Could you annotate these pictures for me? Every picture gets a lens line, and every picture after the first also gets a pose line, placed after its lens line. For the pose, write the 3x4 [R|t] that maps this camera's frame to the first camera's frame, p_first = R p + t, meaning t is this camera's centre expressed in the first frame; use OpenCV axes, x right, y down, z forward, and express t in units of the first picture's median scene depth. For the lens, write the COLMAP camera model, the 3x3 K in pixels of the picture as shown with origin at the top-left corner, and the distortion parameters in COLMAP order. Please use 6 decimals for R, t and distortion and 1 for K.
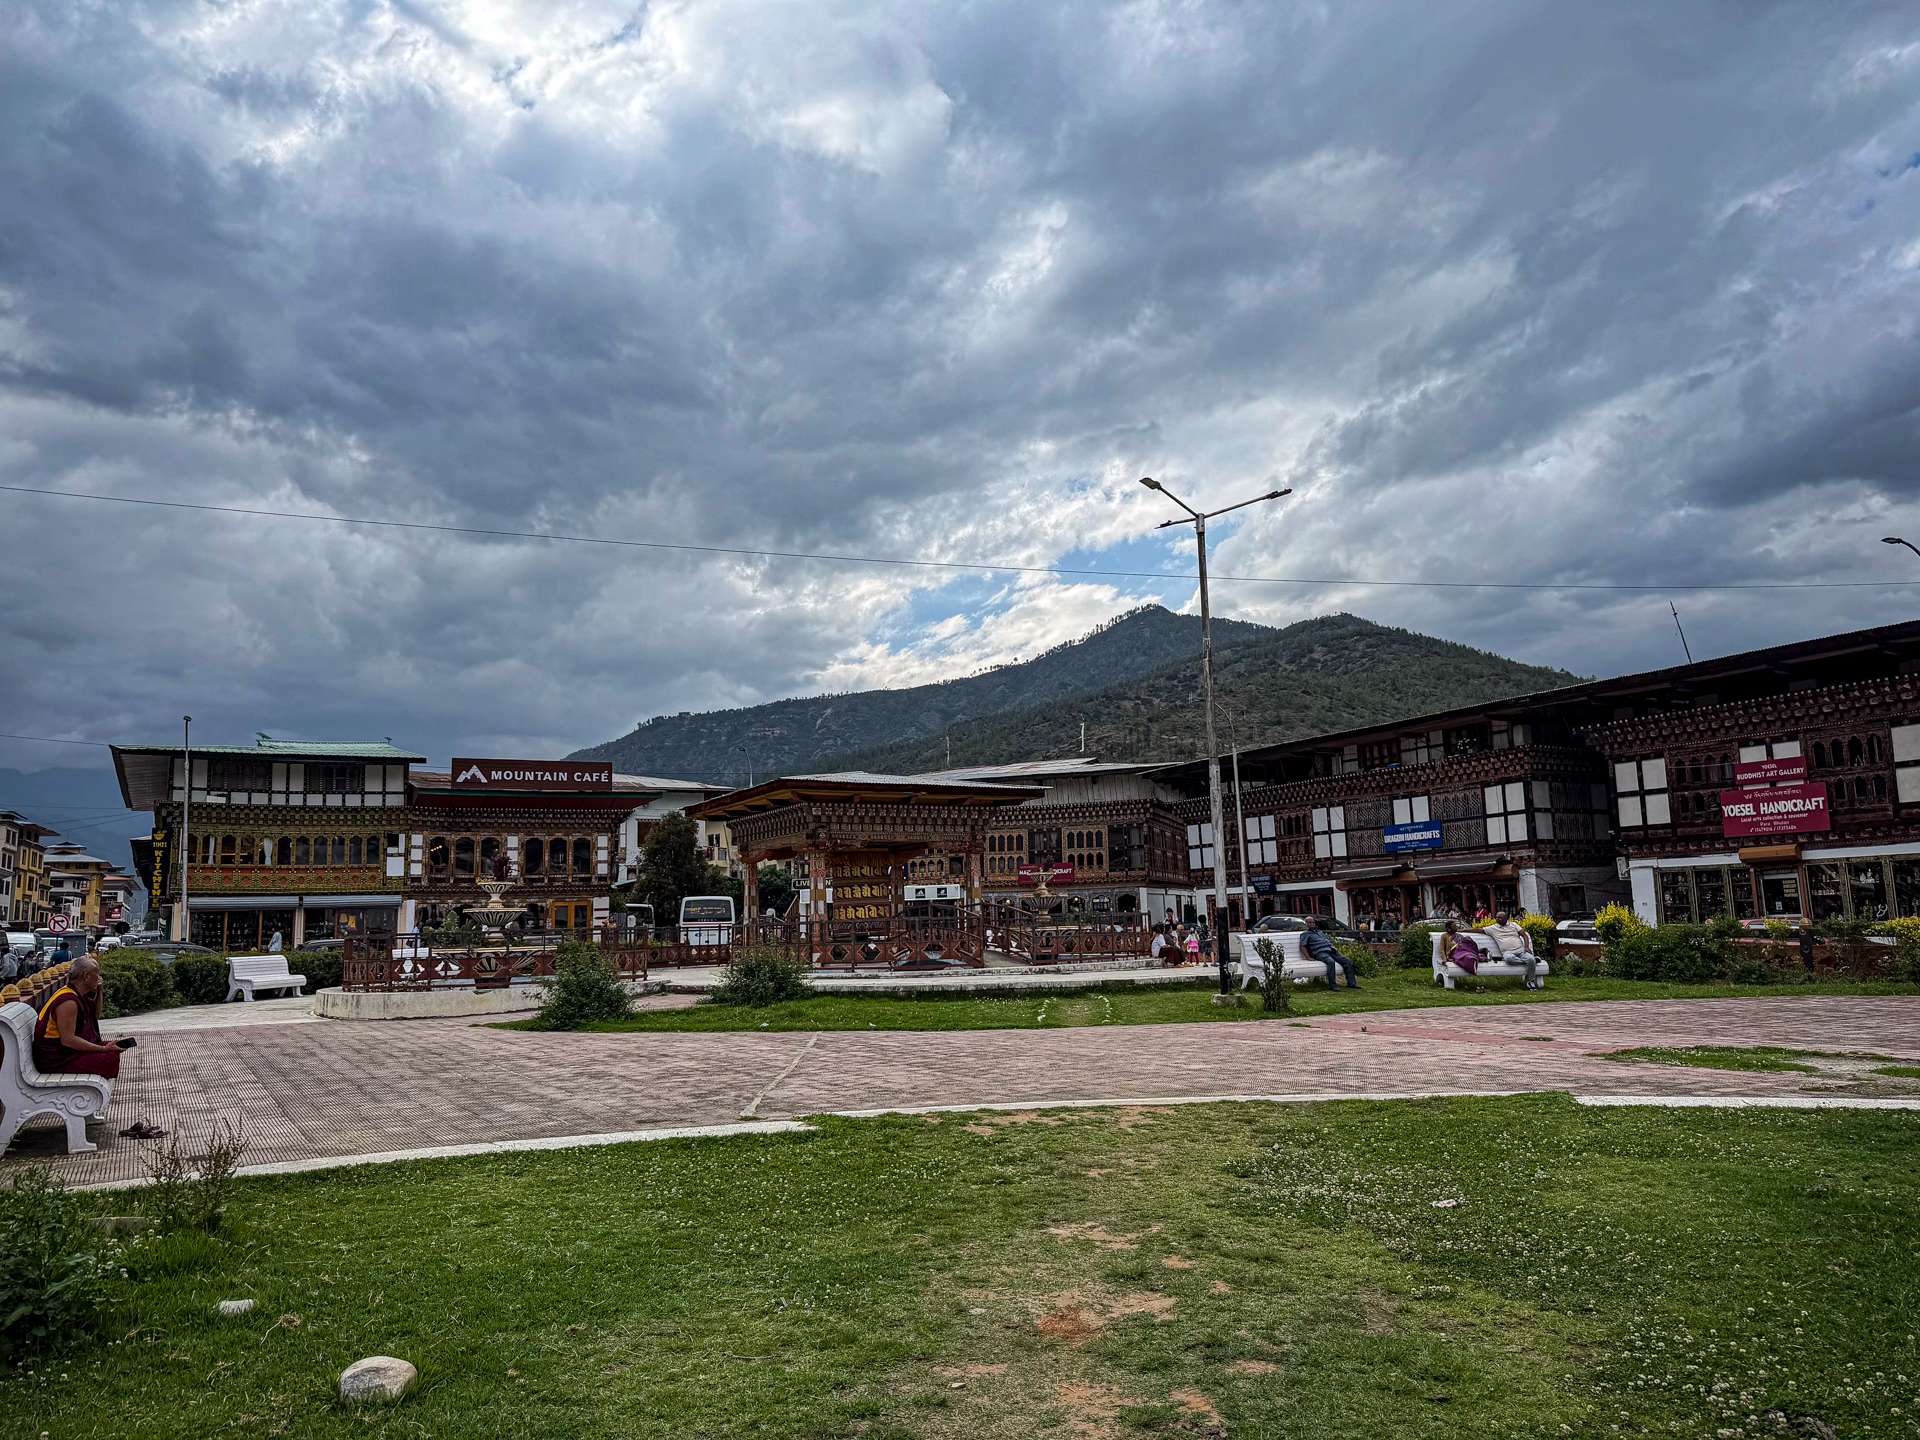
lens RADIAL K [[1417.5, 0, 992.4], [0, 1417.5, 717.6], [0, 0, 1]] dist [0.033745, -0.121016]
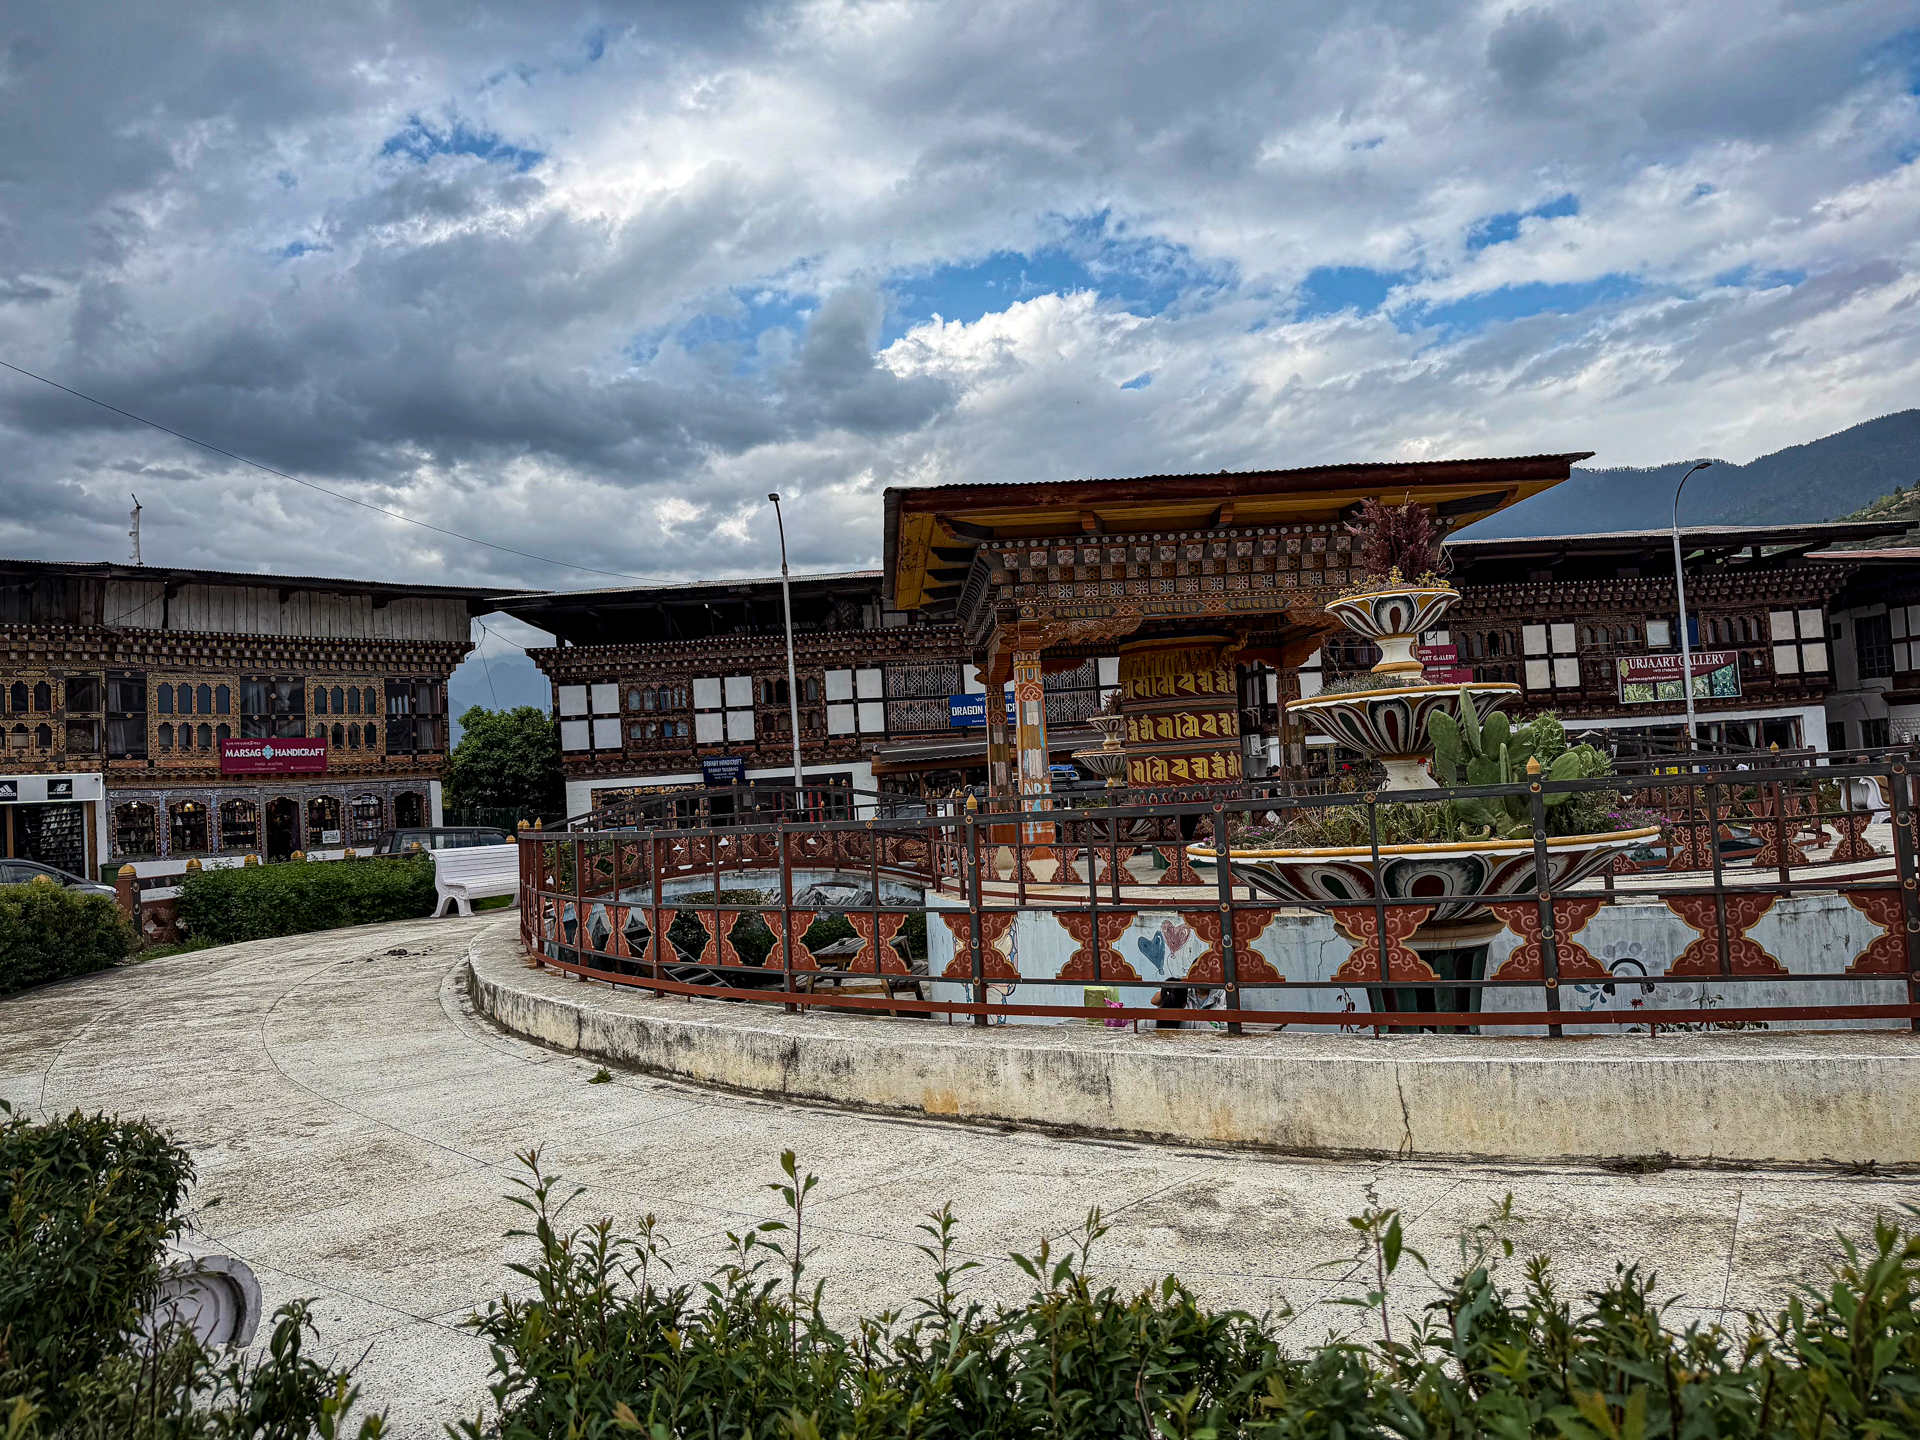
lens RADIAL K [[1417.5, 0, 992.4], [0, 1417.5, 717.6], [0, 0, 1]] dist [0.033745, -0.121016]
pose [[0.438270, 0.057348, 0.897012, -0.410430], [-0.082951, 0.996284, -0.023165, 0.100116], [-0.895007, -0.064256, 0.441399, 0.589911]]
